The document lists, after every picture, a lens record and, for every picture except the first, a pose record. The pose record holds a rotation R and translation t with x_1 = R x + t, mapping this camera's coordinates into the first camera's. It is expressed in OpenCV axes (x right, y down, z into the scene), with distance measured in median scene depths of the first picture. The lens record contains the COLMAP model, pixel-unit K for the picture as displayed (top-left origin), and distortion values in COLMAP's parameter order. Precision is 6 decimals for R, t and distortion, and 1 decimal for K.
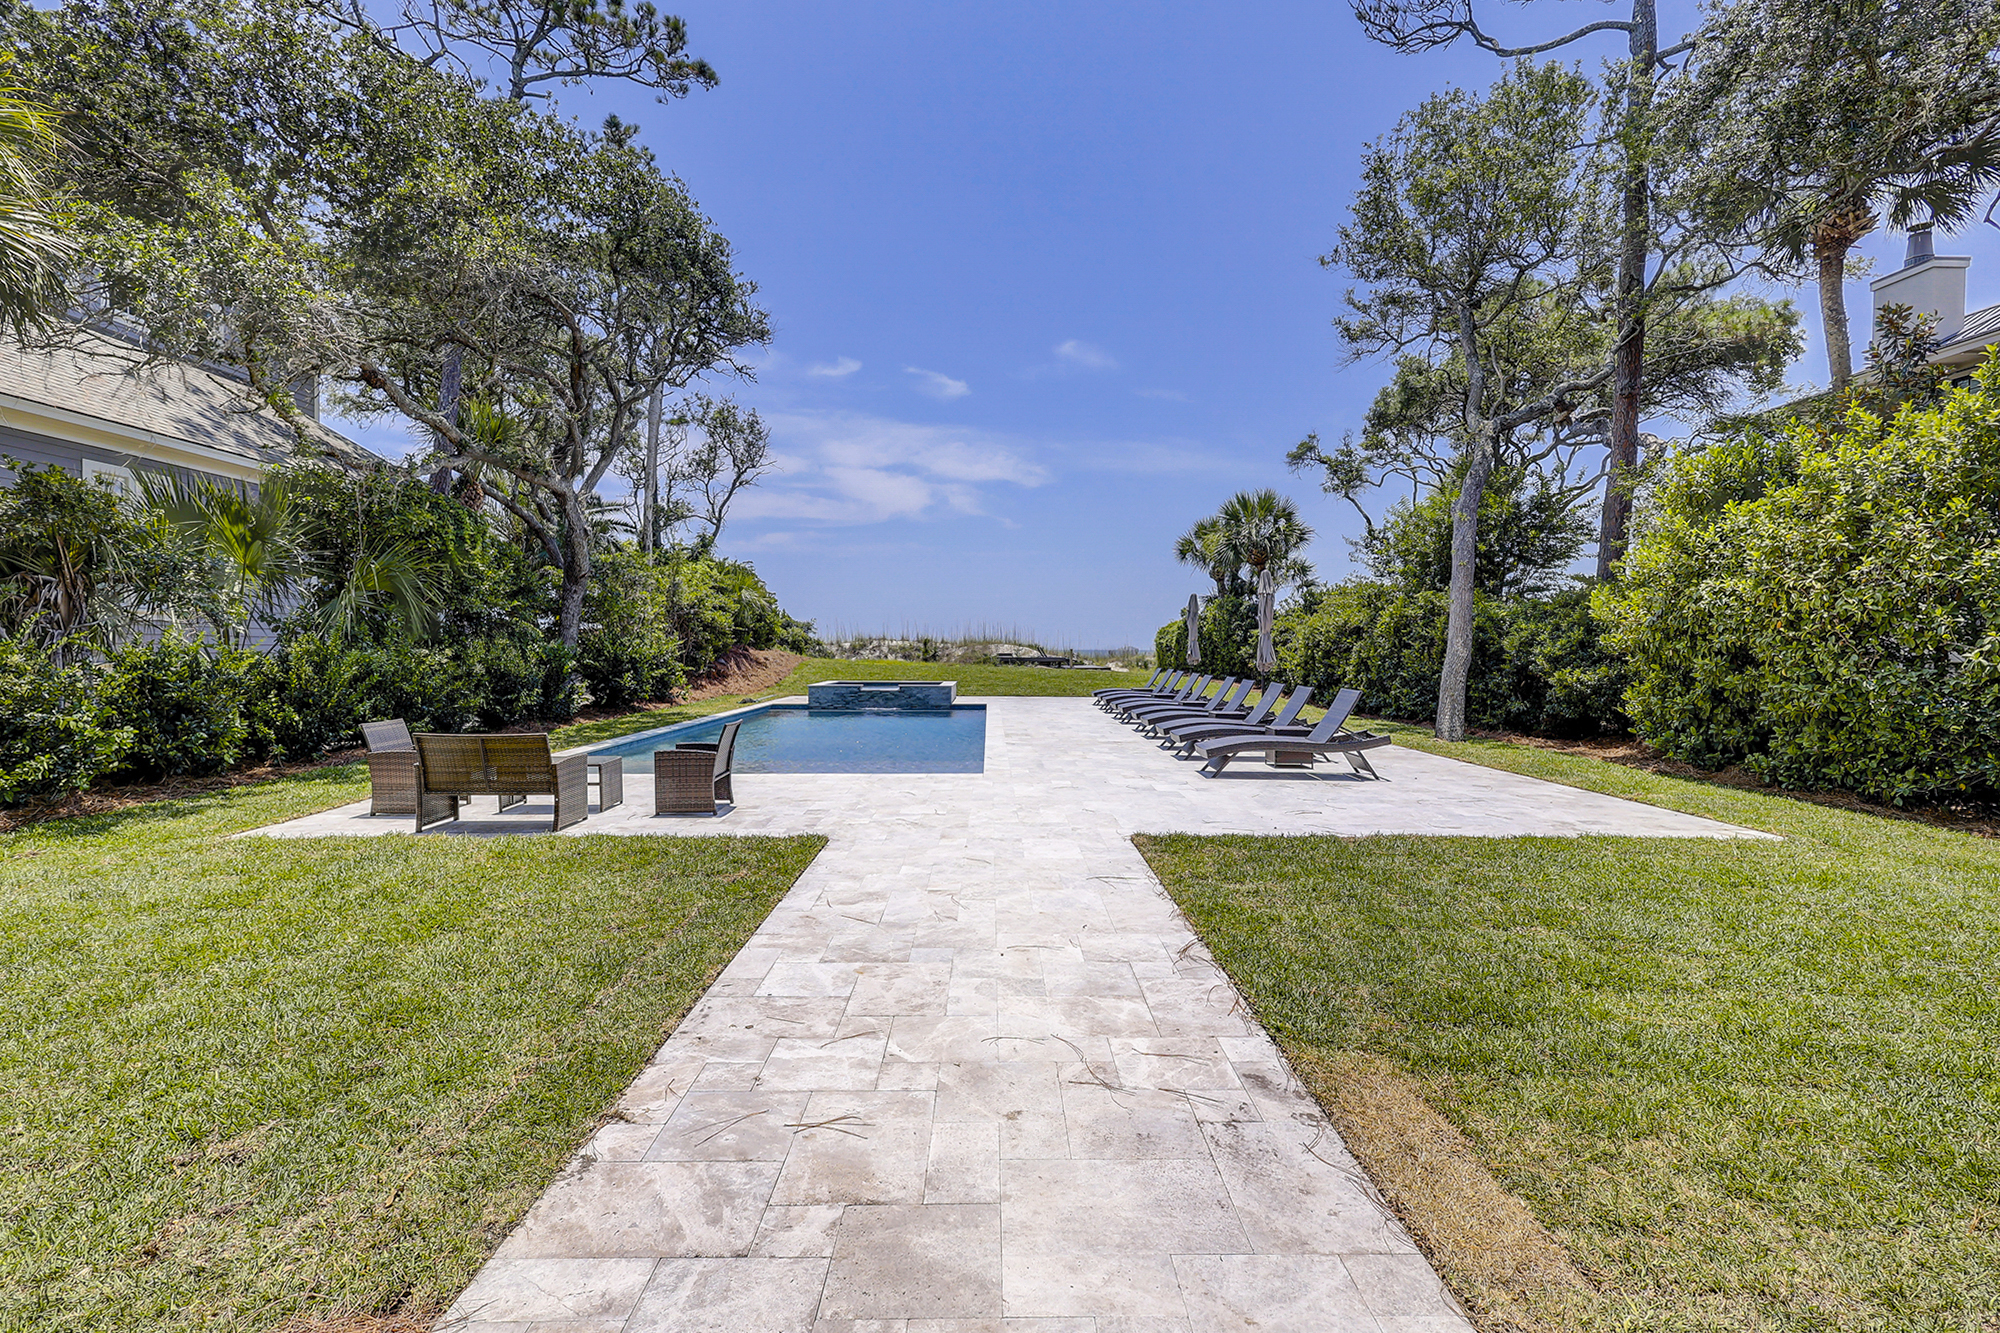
lens RADIAL K [[937.8, 0, 1013.2], [0, 937.8, 664.3], [0, 0, 1]] dist [0.000831, 0.000656]
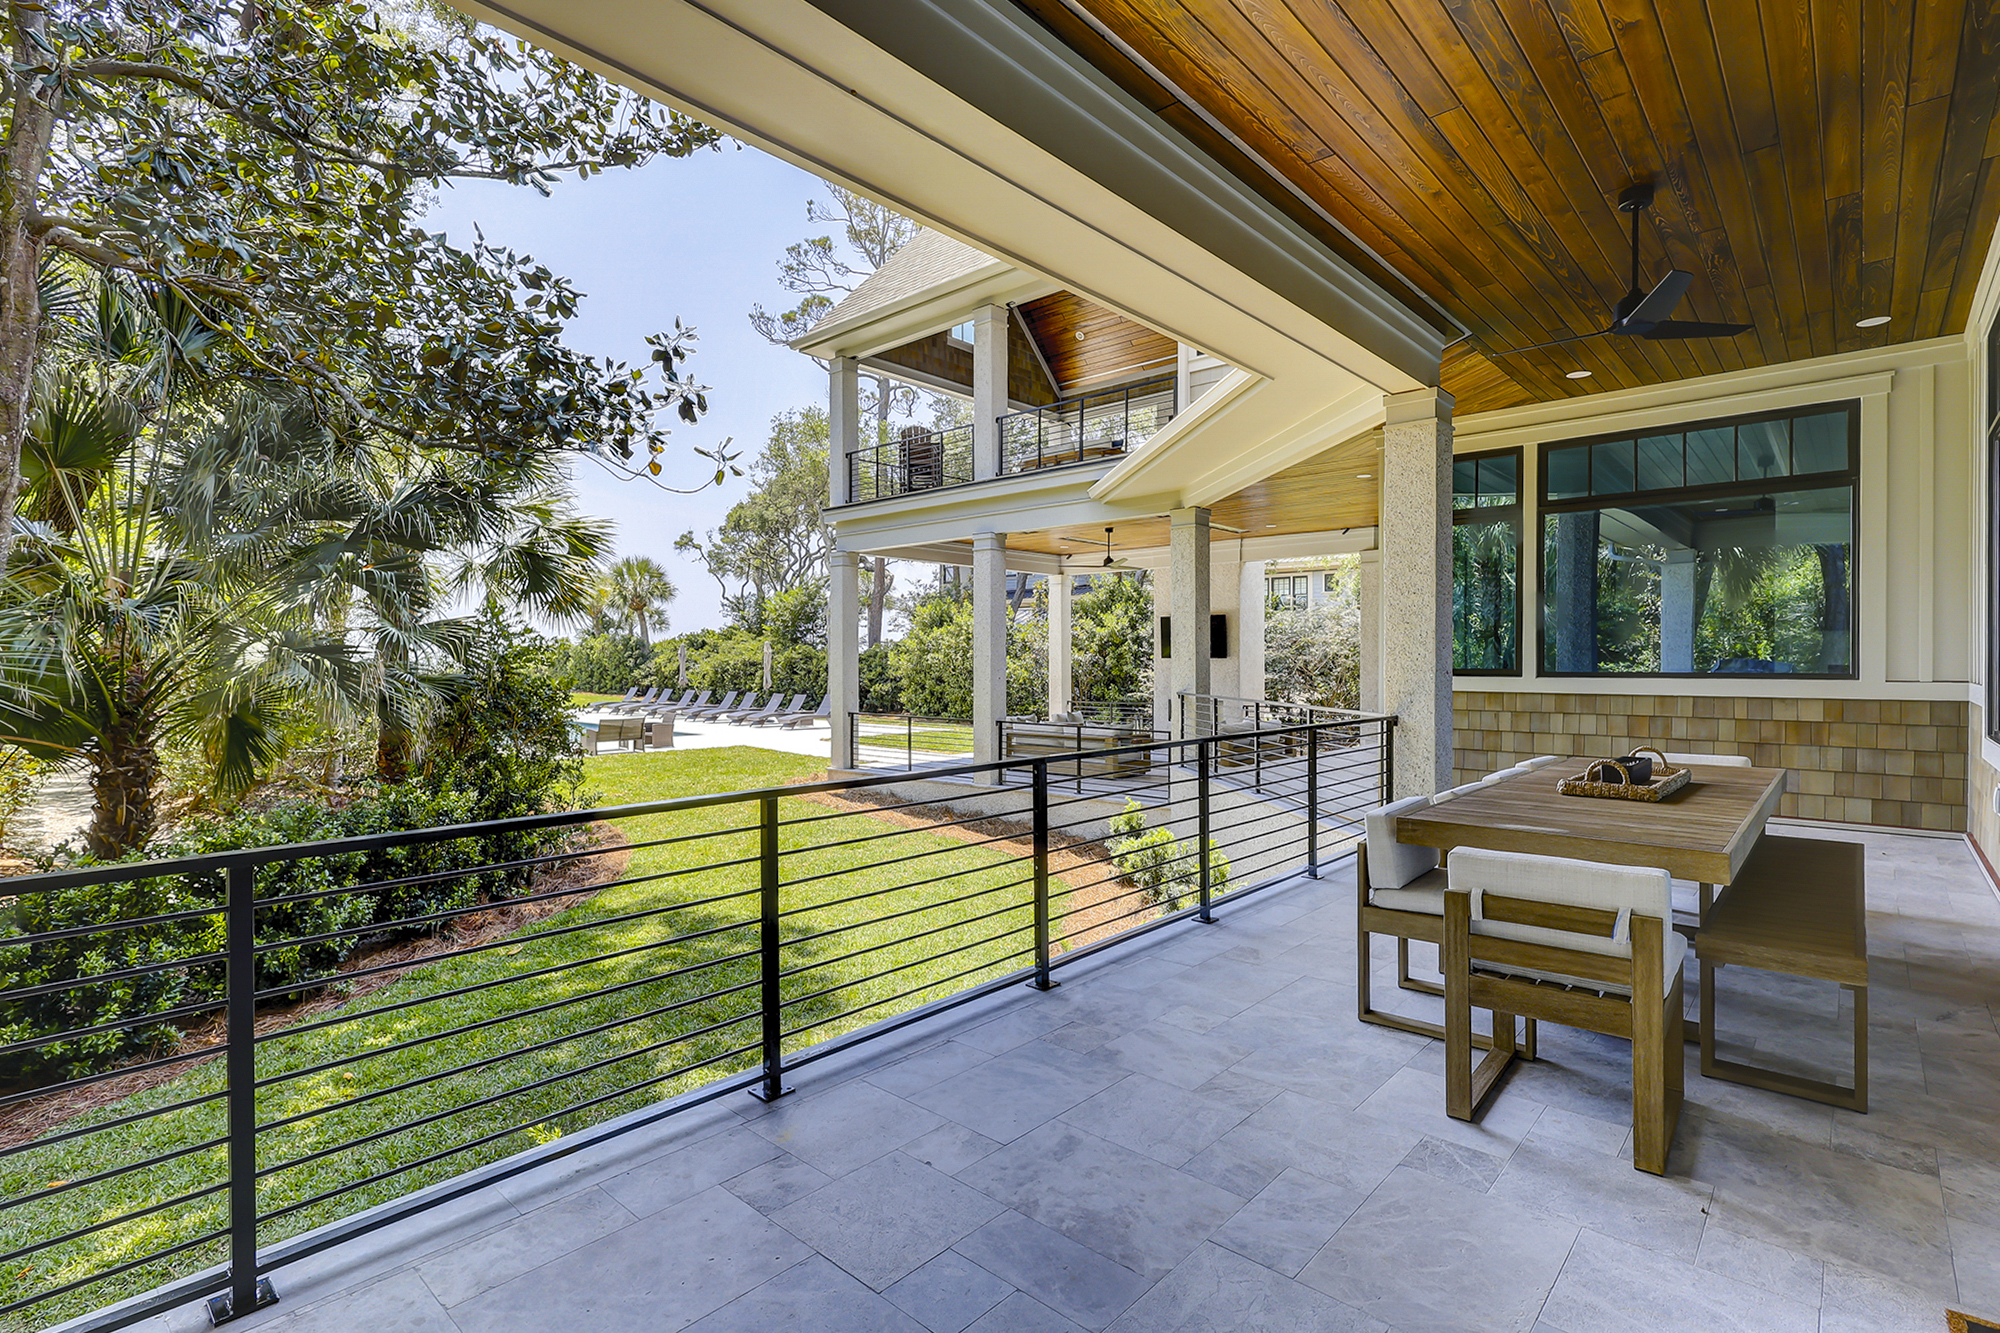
lens RADIAL K [[937.8, 0, 1020.1], [0, 937.8, 668.7], [0, 0, 1]] dist [0.000831, 0.000656]
pose [[0.688704, -0.002772, 0.725038, -0.407767], [0.009997, 0.999934, -0.005673, -0.008215], [-0.724974, 0.011155, 0.688686, -0.418668]]
